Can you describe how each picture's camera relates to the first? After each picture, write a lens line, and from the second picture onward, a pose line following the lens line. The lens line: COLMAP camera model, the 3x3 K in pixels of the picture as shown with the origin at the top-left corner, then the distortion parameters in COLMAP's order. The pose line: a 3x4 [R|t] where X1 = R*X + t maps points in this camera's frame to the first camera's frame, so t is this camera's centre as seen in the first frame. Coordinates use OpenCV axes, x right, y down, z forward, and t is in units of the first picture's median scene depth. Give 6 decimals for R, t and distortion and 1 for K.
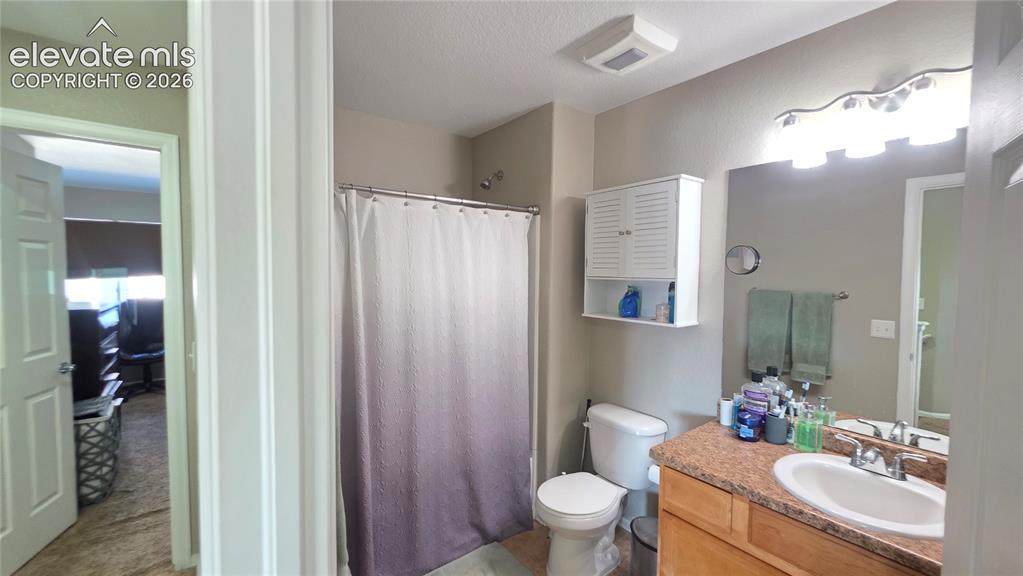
lens RADIAL K [[410.7, 0, 509.4], [0, 410.7, 289.3], [0, 0, 1]] dist [-0.009468, 0.000156]
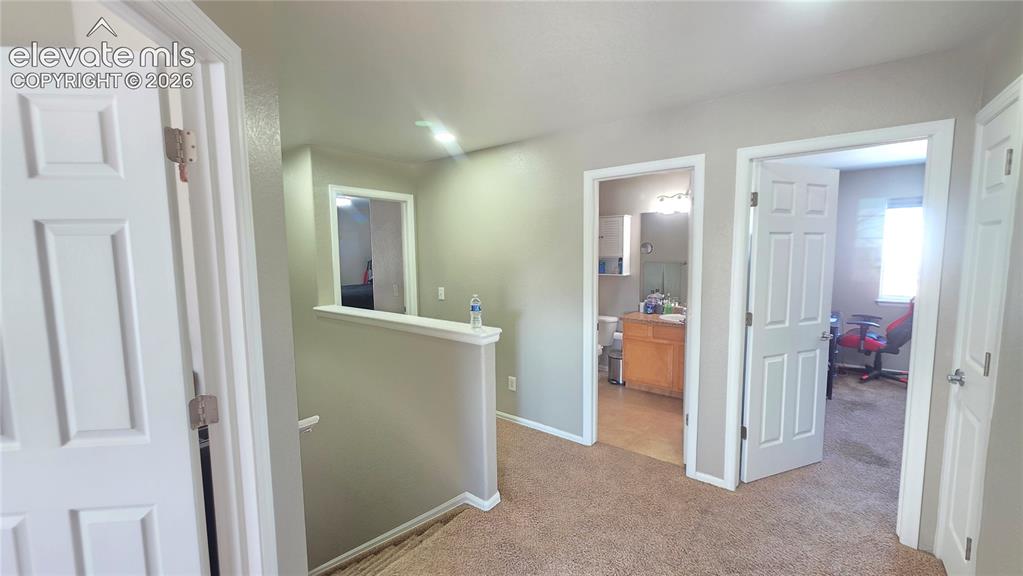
lens RADIAL K [[410.7, 0, 514.9], [0, 410.7, 289.0], [0, 0, 1]] dist [-0.009468, 0.000156]
pose [[0.967349, -0.041610, 0.250010, -0.886915], [0.030179, 0.998324, 0.049385, 0.031660], [-0.251645, -0.040227, 0.966983, -1.297549]]
